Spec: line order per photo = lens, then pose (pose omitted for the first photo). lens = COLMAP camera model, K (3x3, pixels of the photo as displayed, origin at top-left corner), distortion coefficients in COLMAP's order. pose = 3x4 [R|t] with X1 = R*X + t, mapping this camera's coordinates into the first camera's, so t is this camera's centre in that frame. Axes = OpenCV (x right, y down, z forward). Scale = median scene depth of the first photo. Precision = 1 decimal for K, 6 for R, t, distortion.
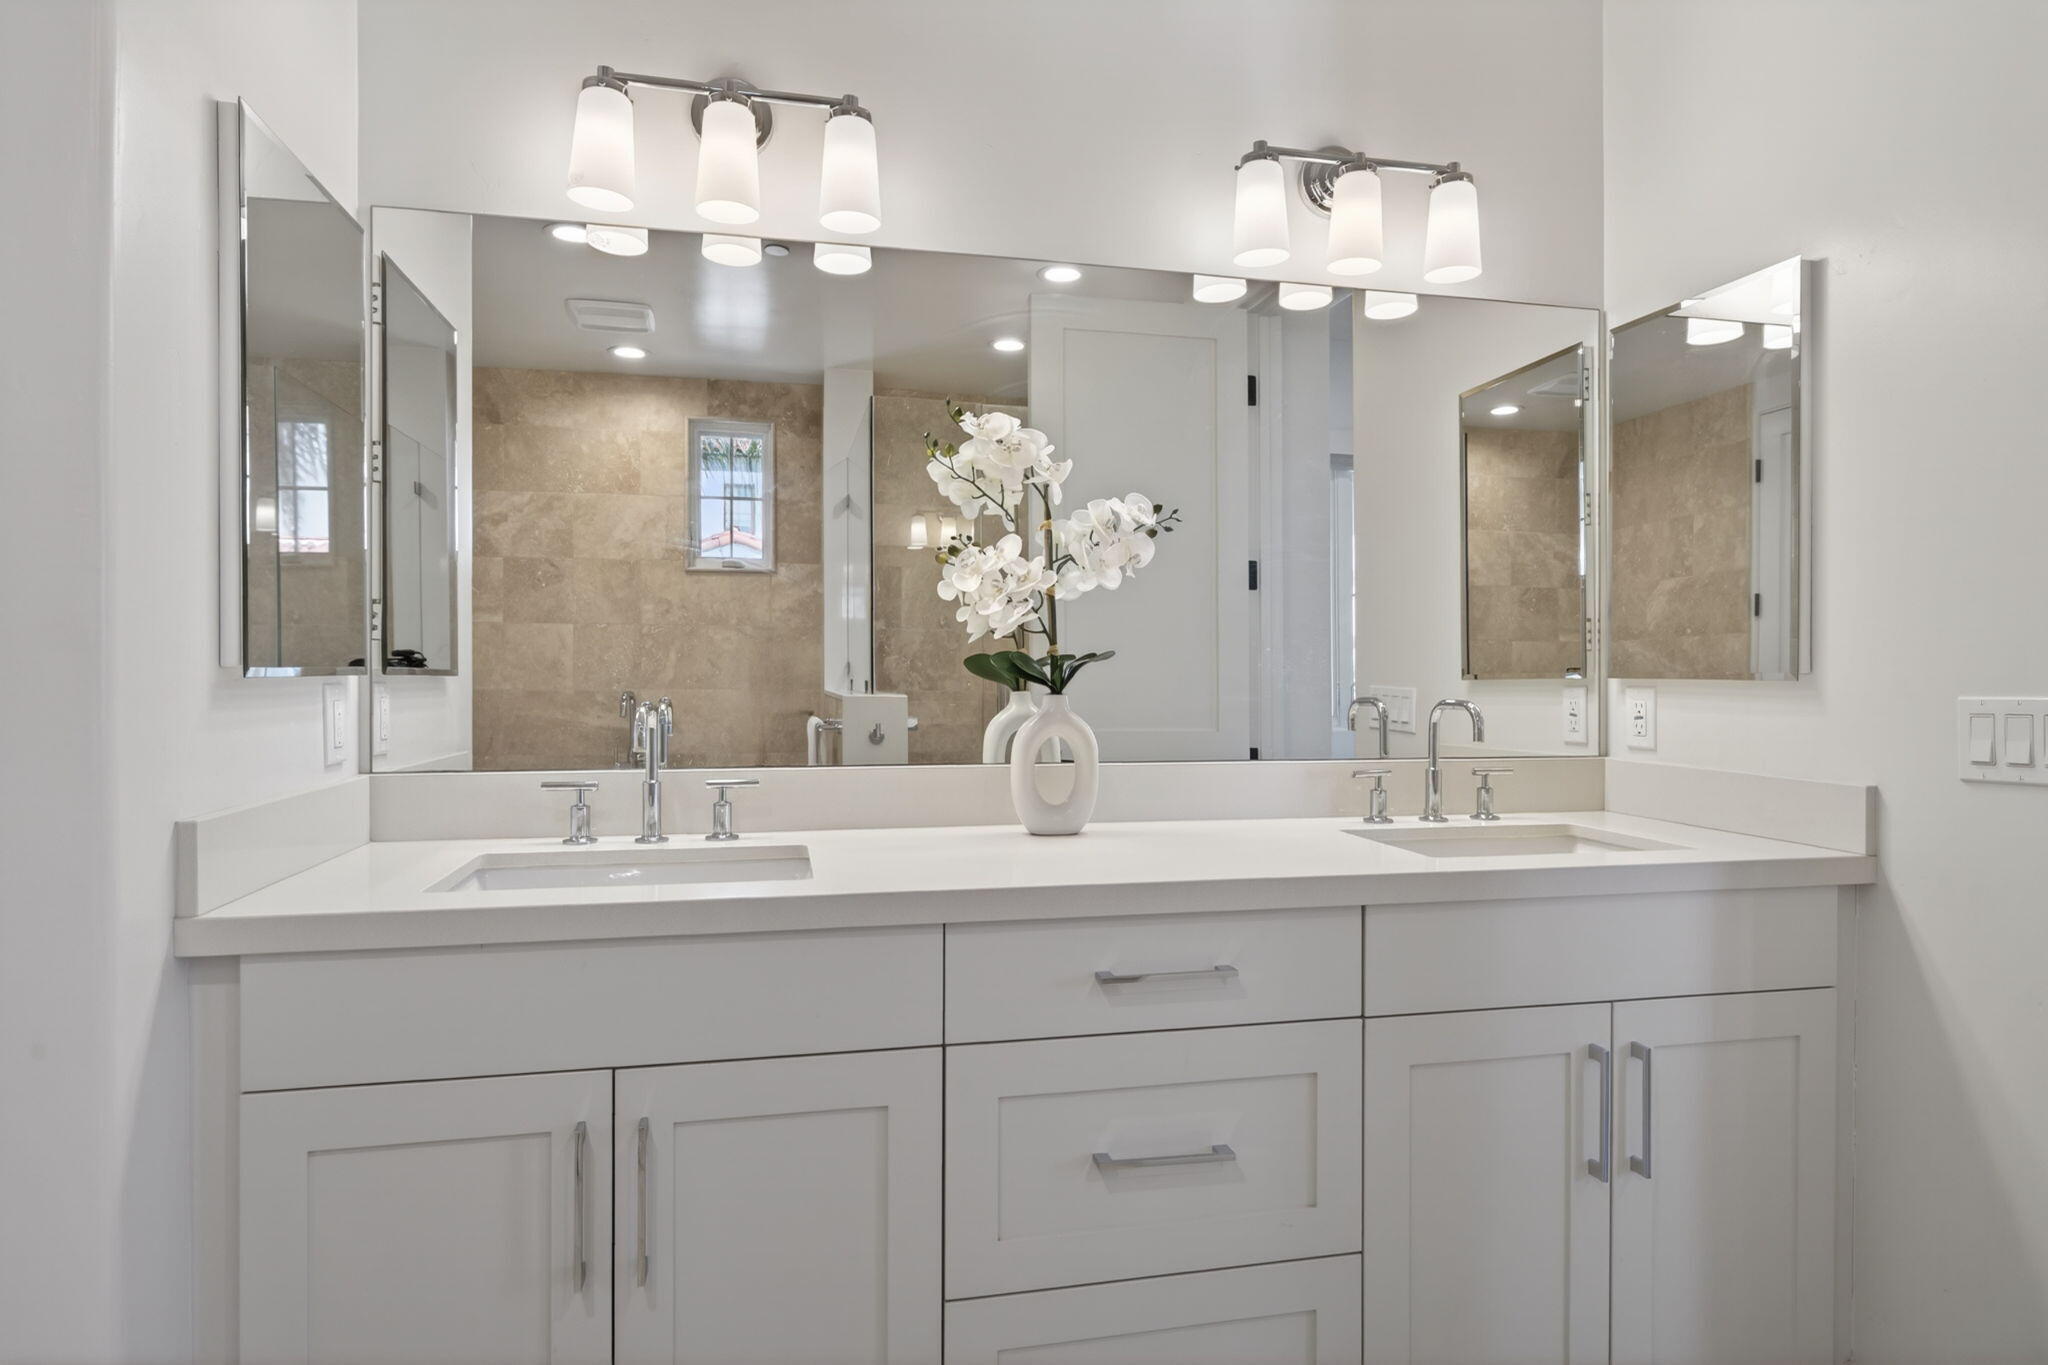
lens RADIAL K [[1124.2, 0, 1033.1], [0, 1124.2, 672.8], [0, 0, 1]] dist [-0.021710, -0.000601]
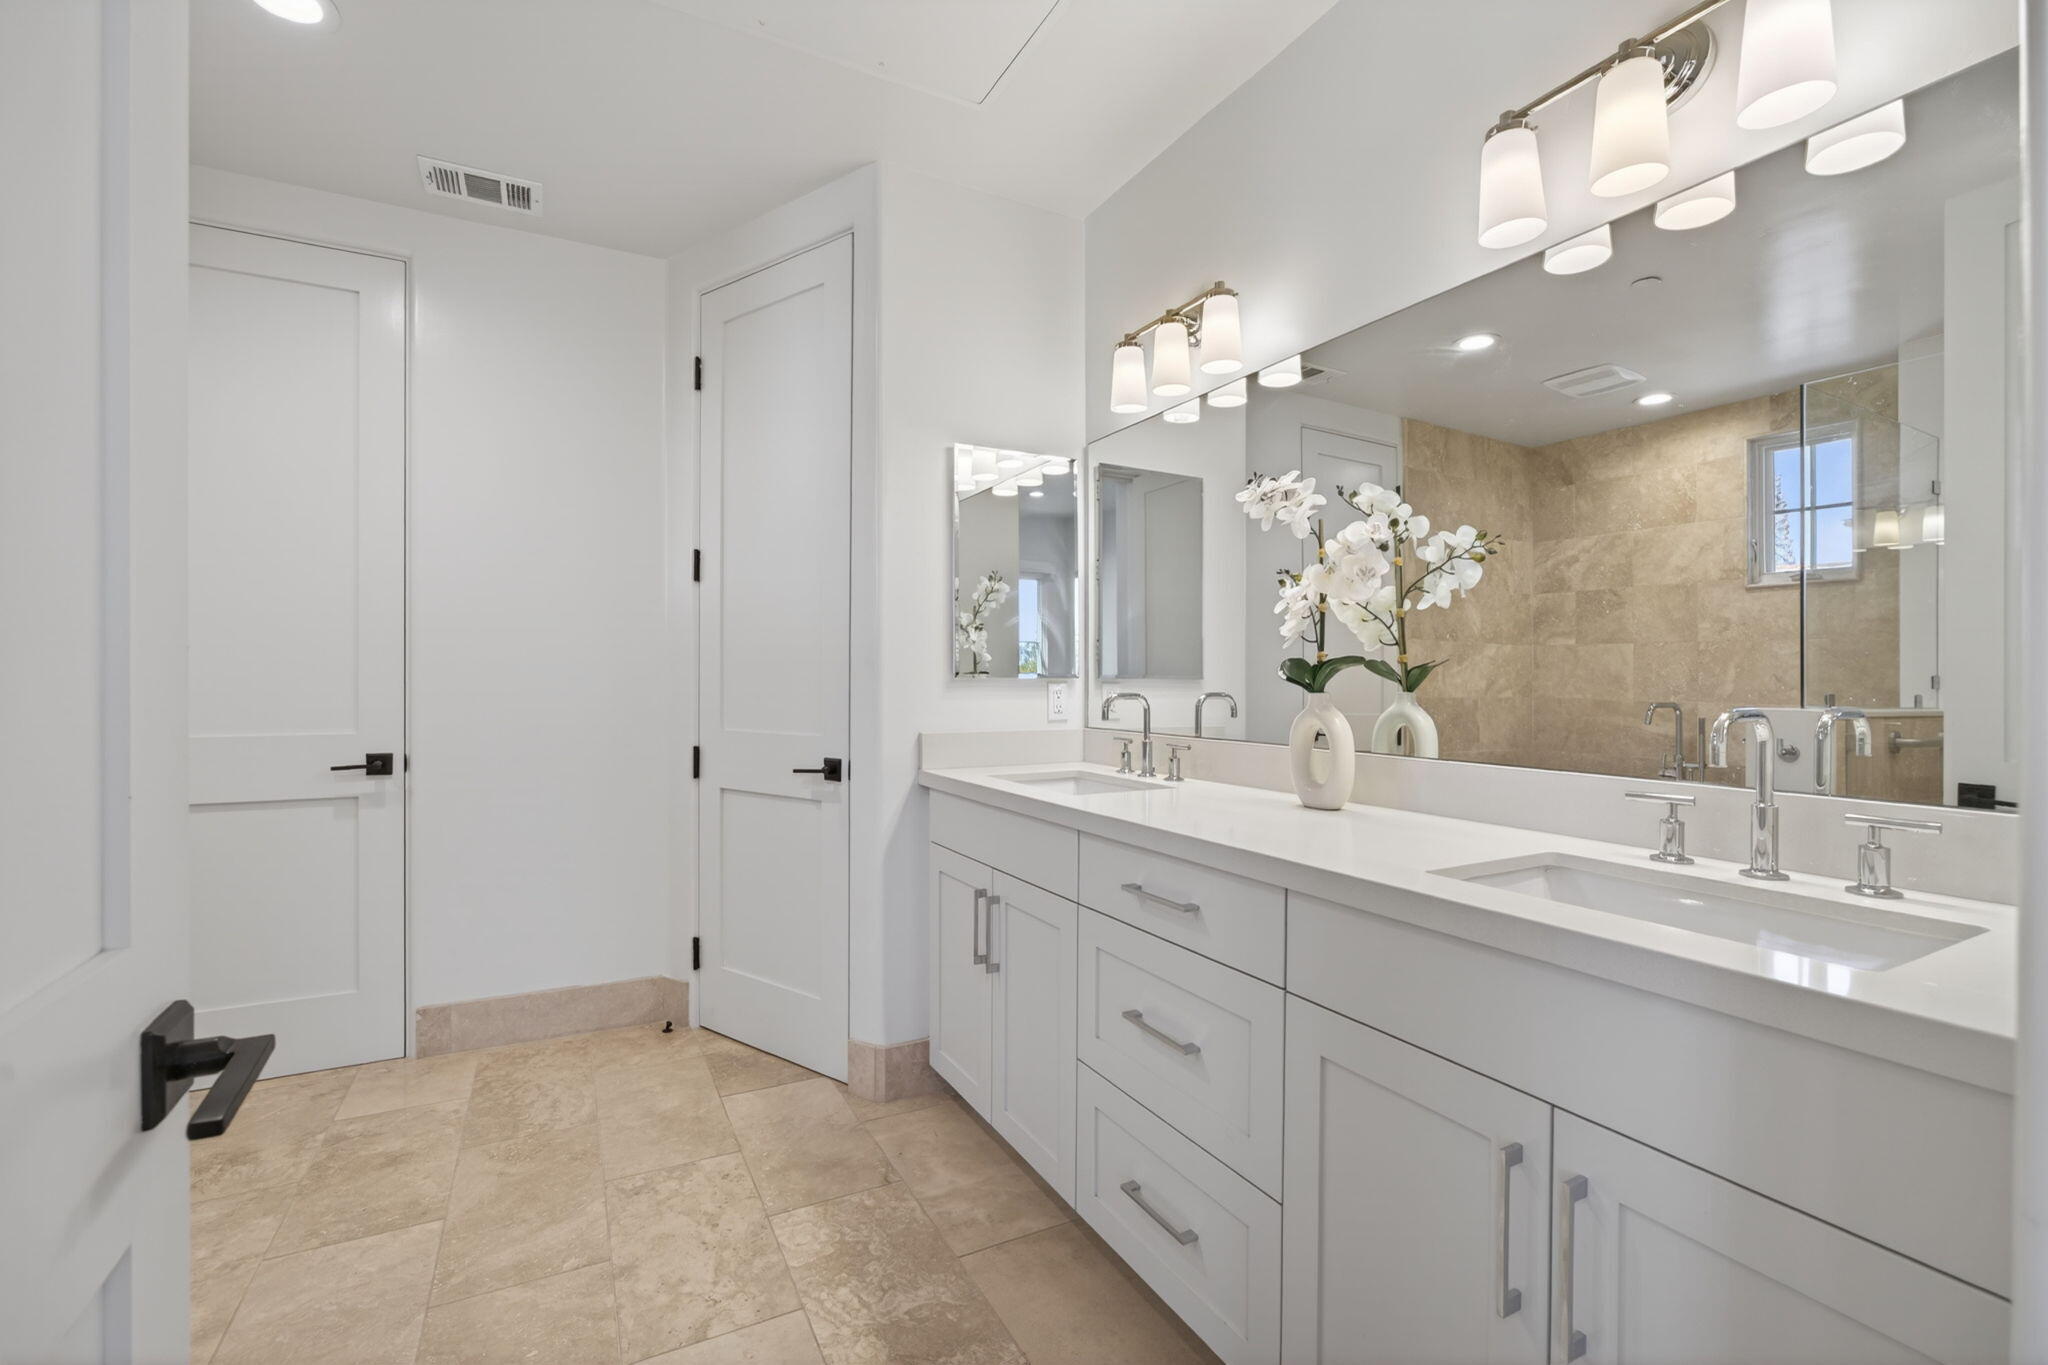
lens RADIAL K [[890.4, 0, 1029.7], [0, 890.4, 677.4], [0, 0, 1]] dist [-0.004064, 0.000862]
pose [[0.299045, -0.000236, -0.954239, 0.281018], [-0.012087, 0.999919, -0.004035, 0.002344], [0.954162, 0.012740, 0.299018, 0.133597]]
